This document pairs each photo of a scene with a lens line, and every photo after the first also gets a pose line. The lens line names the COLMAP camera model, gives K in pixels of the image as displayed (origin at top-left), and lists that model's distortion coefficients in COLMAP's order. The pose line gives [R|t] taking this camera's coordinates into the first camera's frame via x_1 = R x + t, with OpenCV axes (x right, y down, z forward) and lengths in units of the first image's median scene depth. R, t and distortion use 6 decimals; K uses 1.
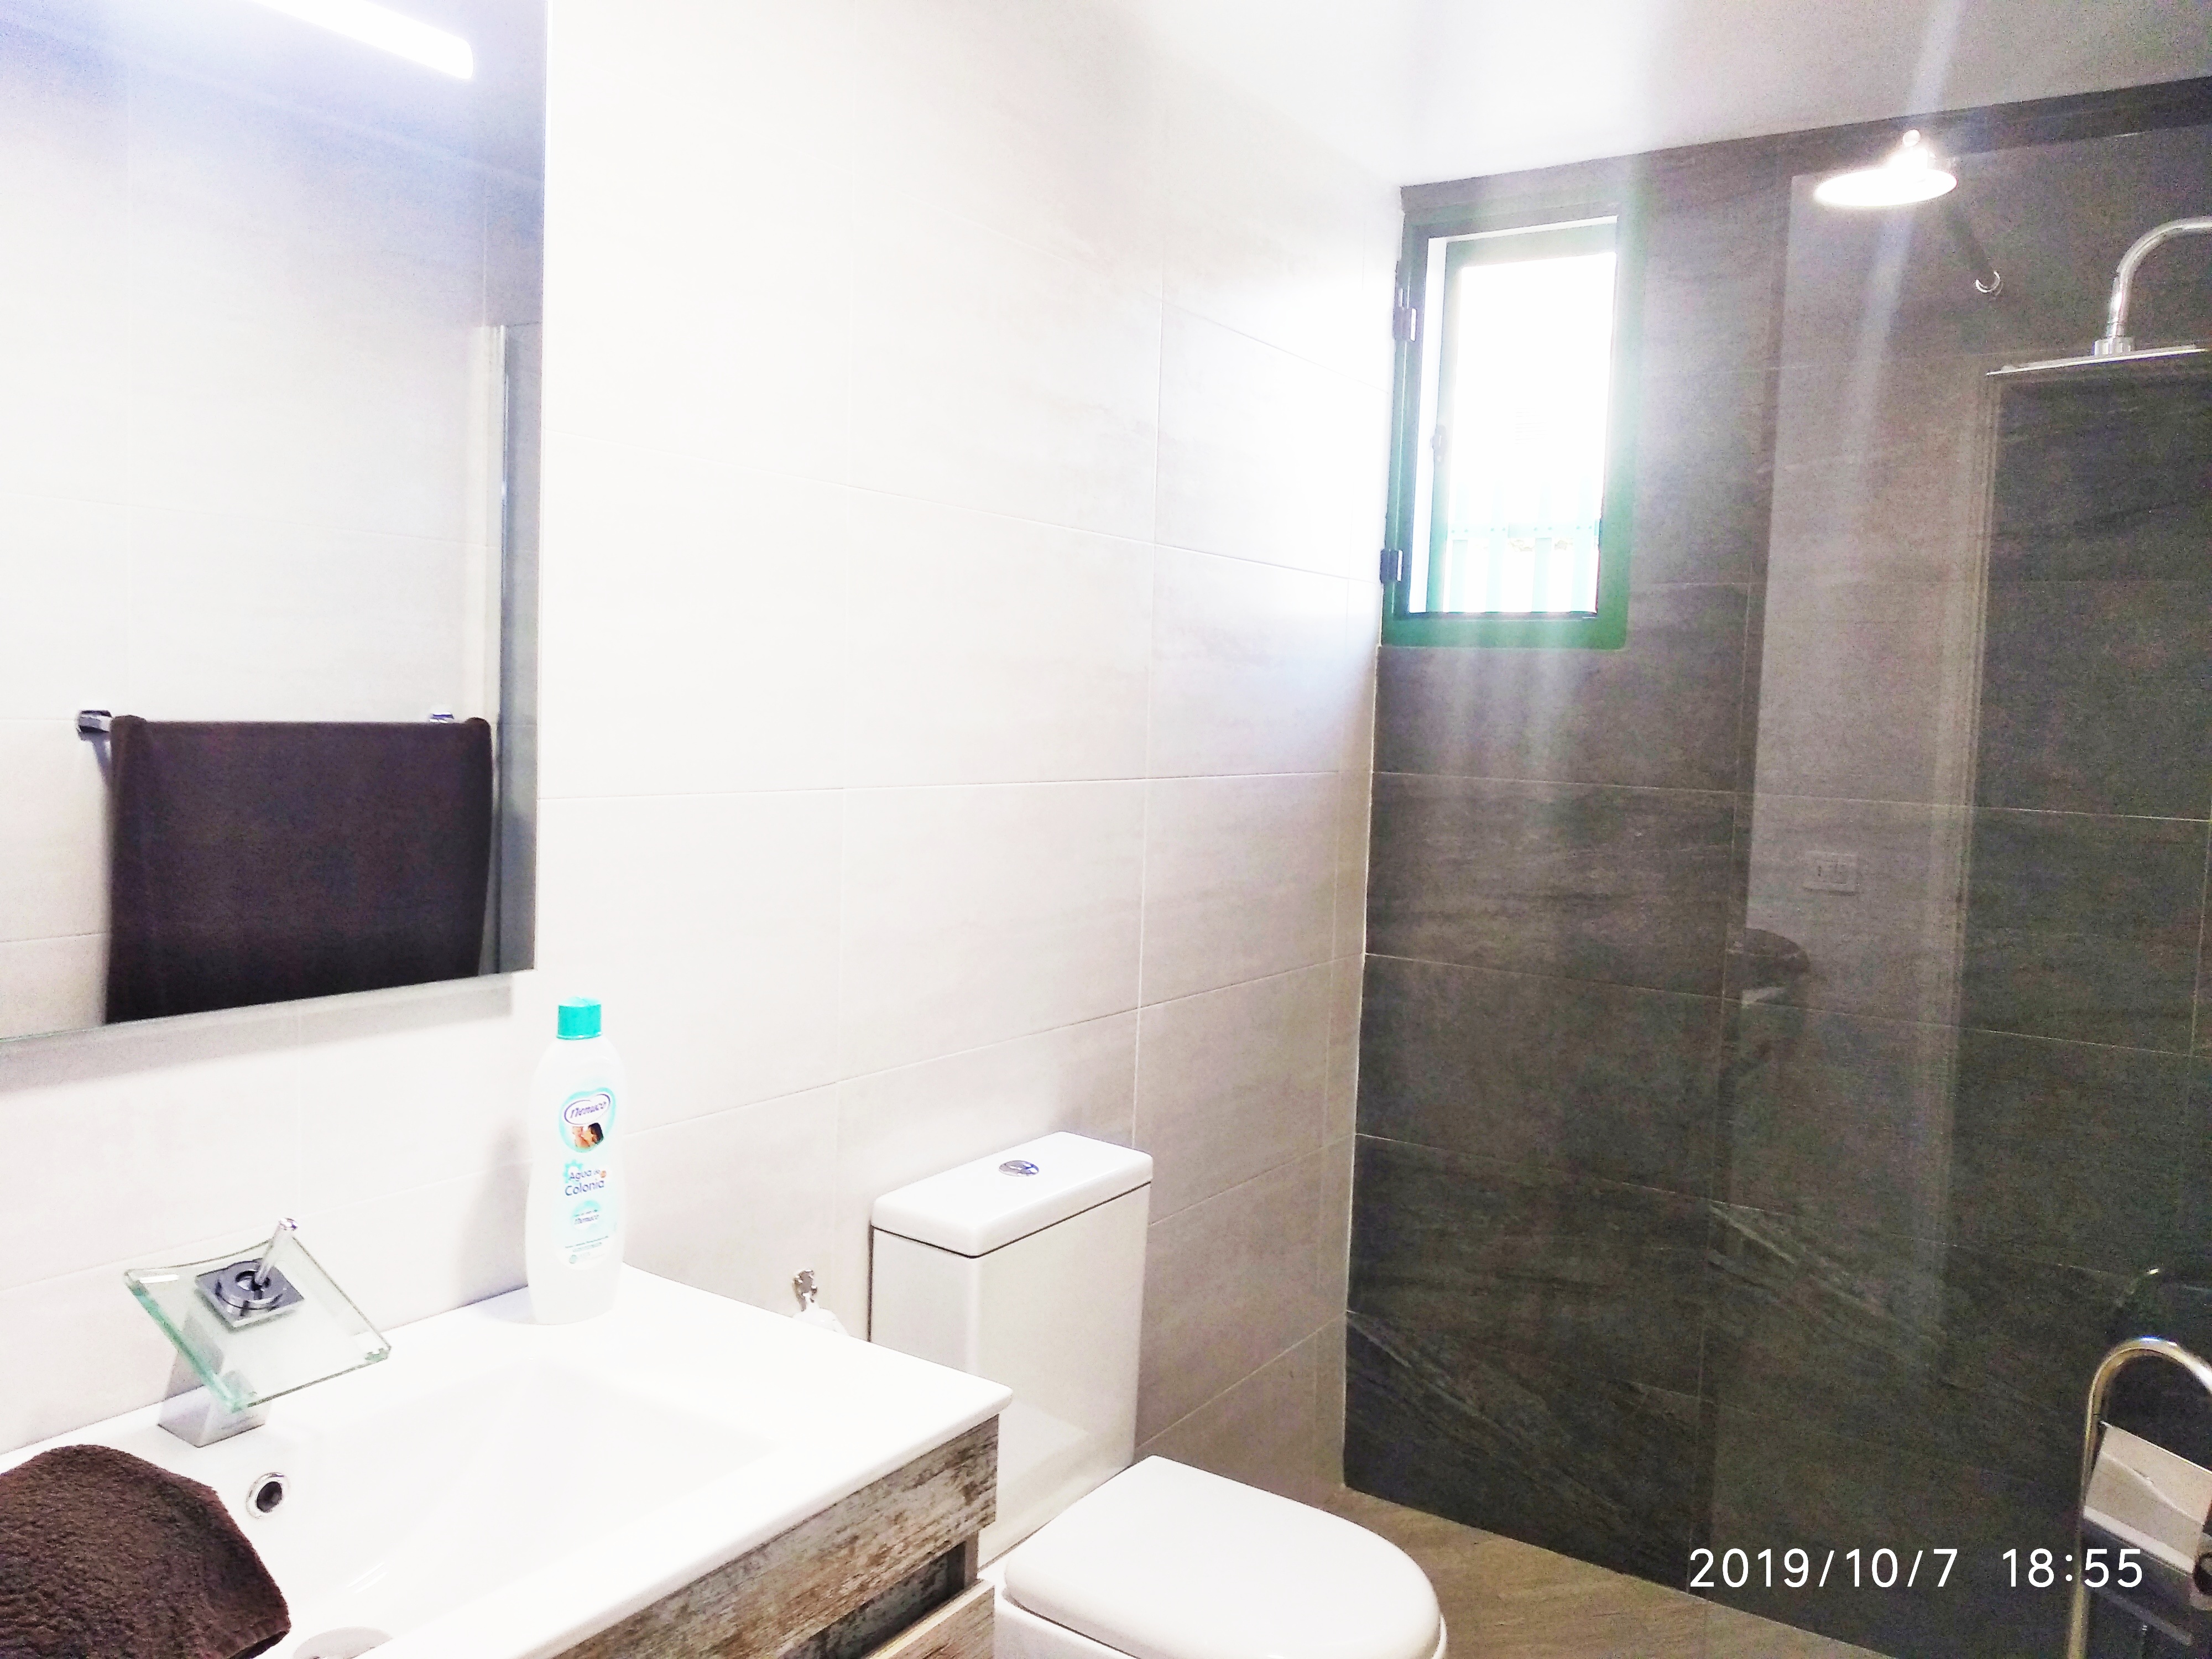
lens RADIAL K [[1696.4, 0, 1097.2], [0, 1696.4, 827.5], [0, 0, 1]] dist [0.010703, -0.020892]
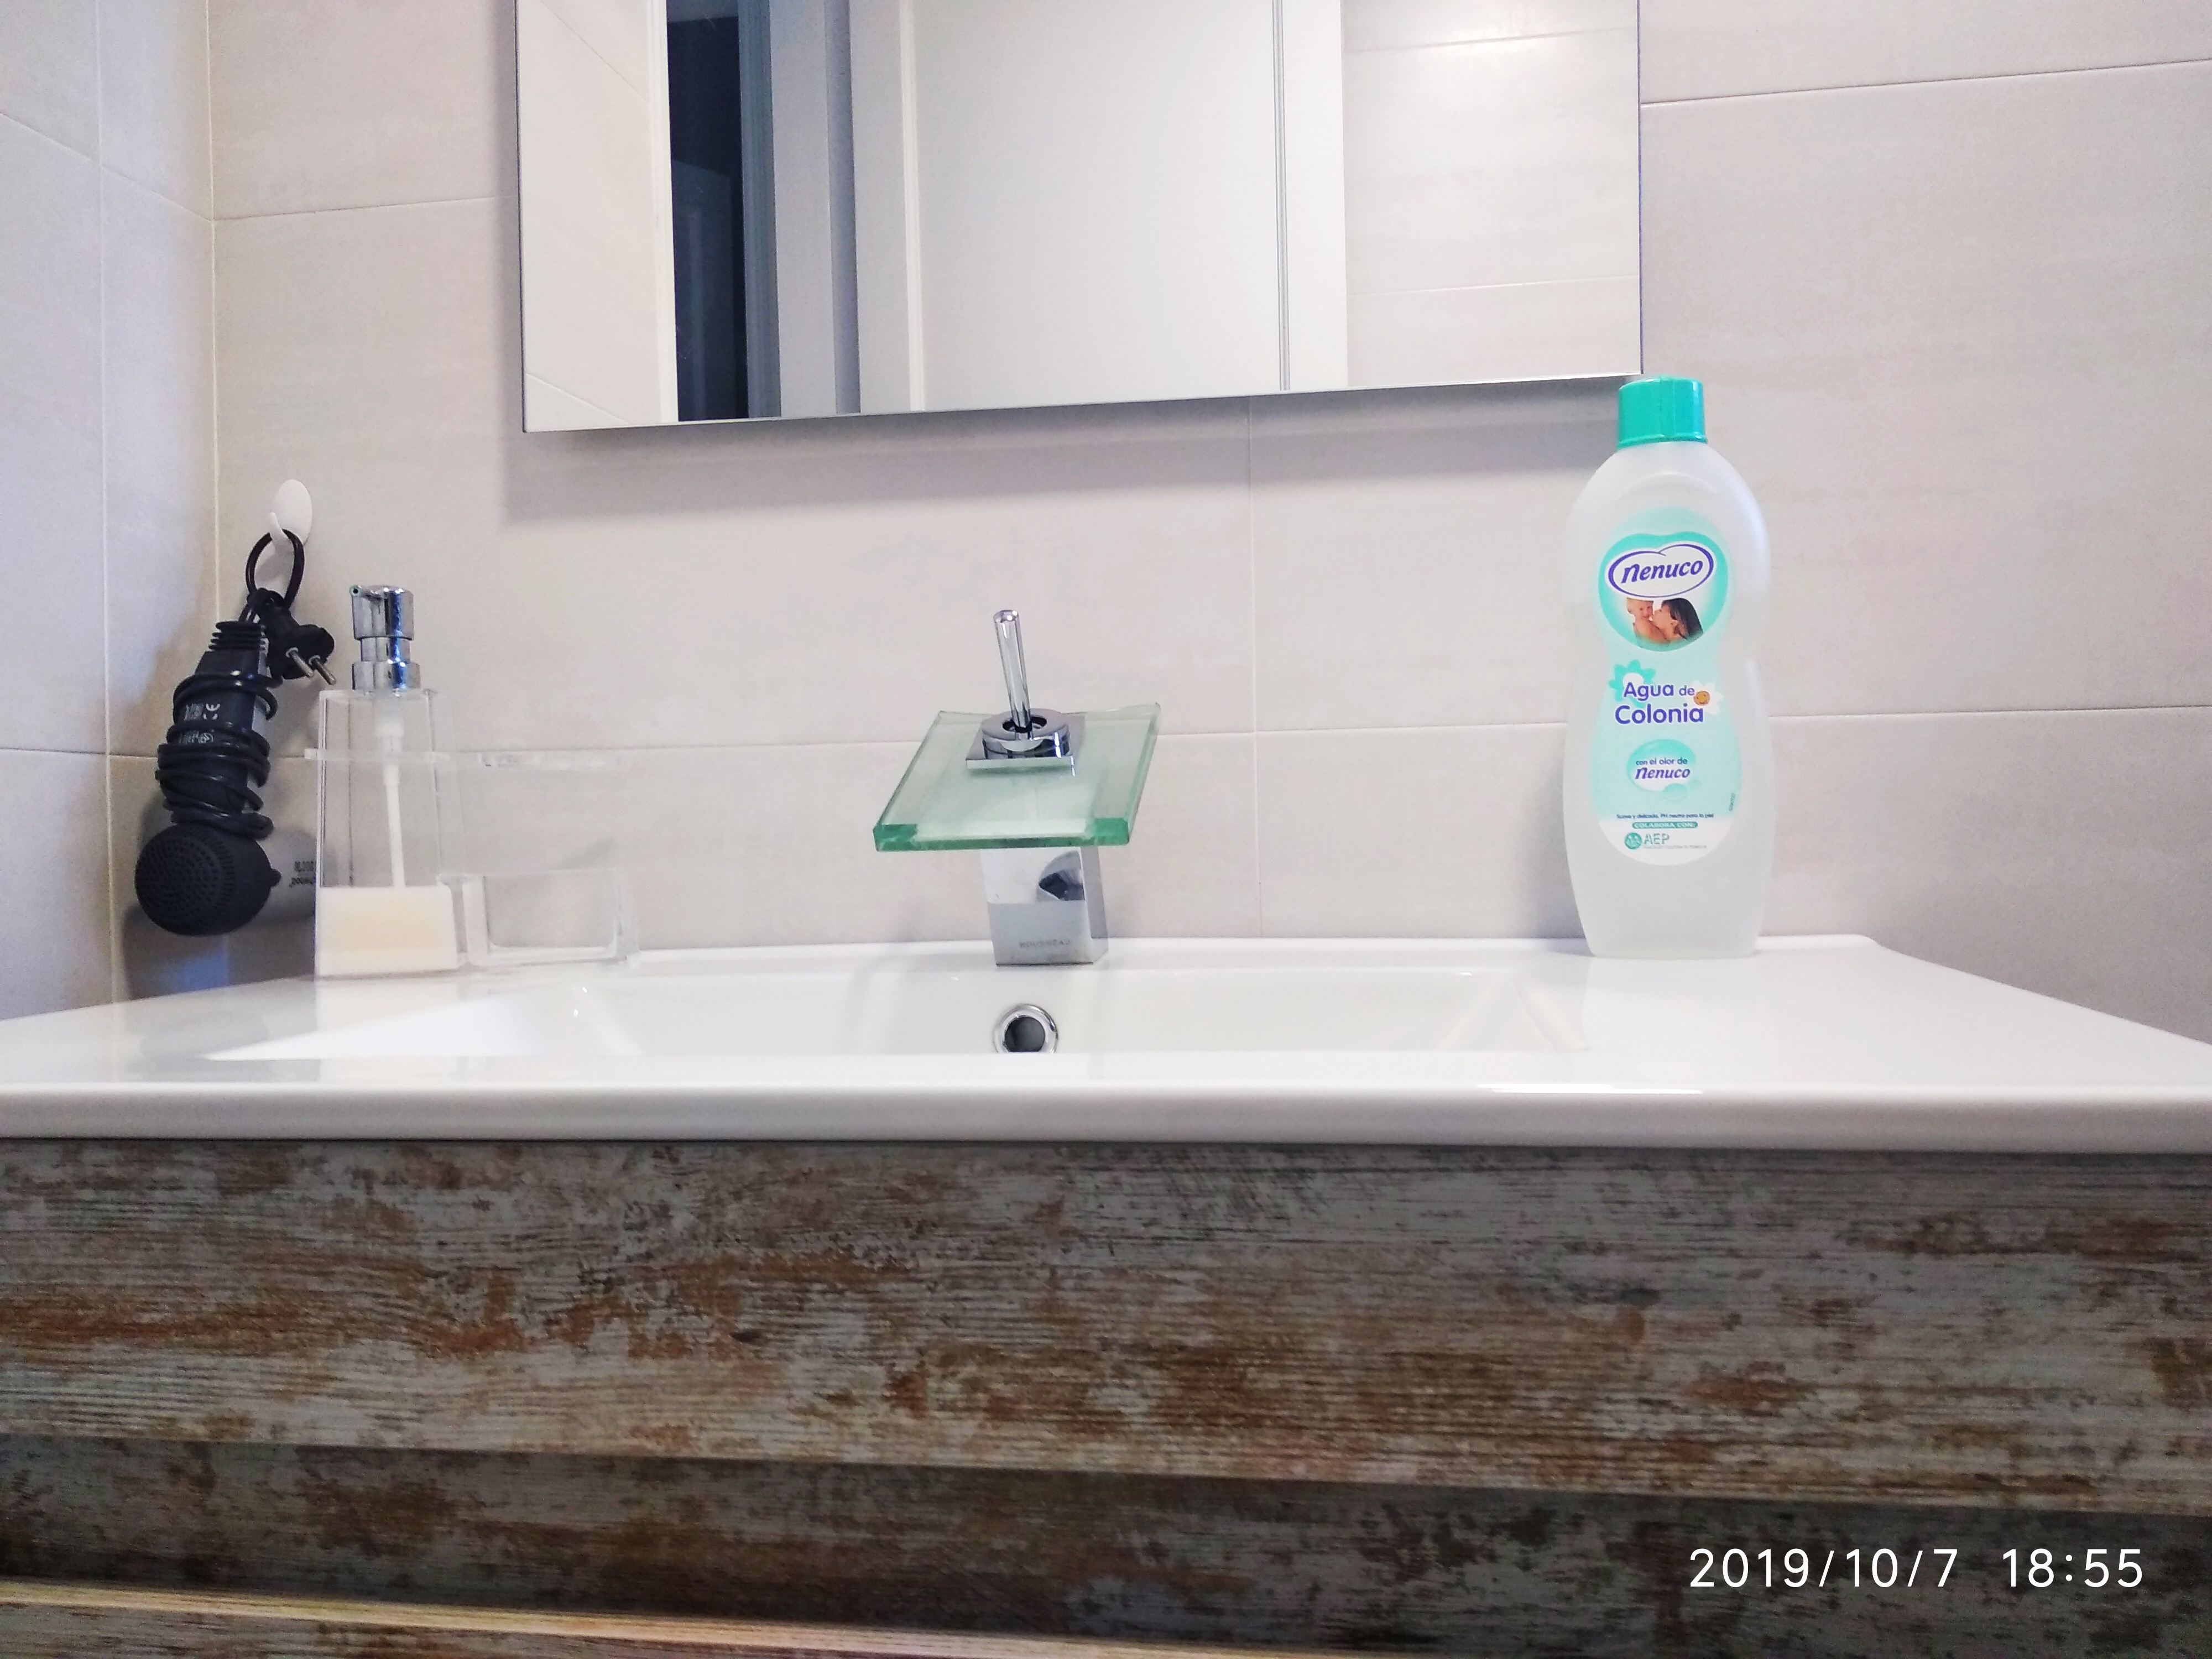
lens RADIAL K [[1696.4, 0, 1103.5], [0, 1696.4, 839.1], [0, 0, 1]] dist [0.010703, -0.020892]
pose [[0.409822, -0.026630, -0.911777, 0.144984], [-0.033067, 0.998483, -0.044025, 0.324032], [0.911566, 0.048192, 0.408319, 0.701942]]
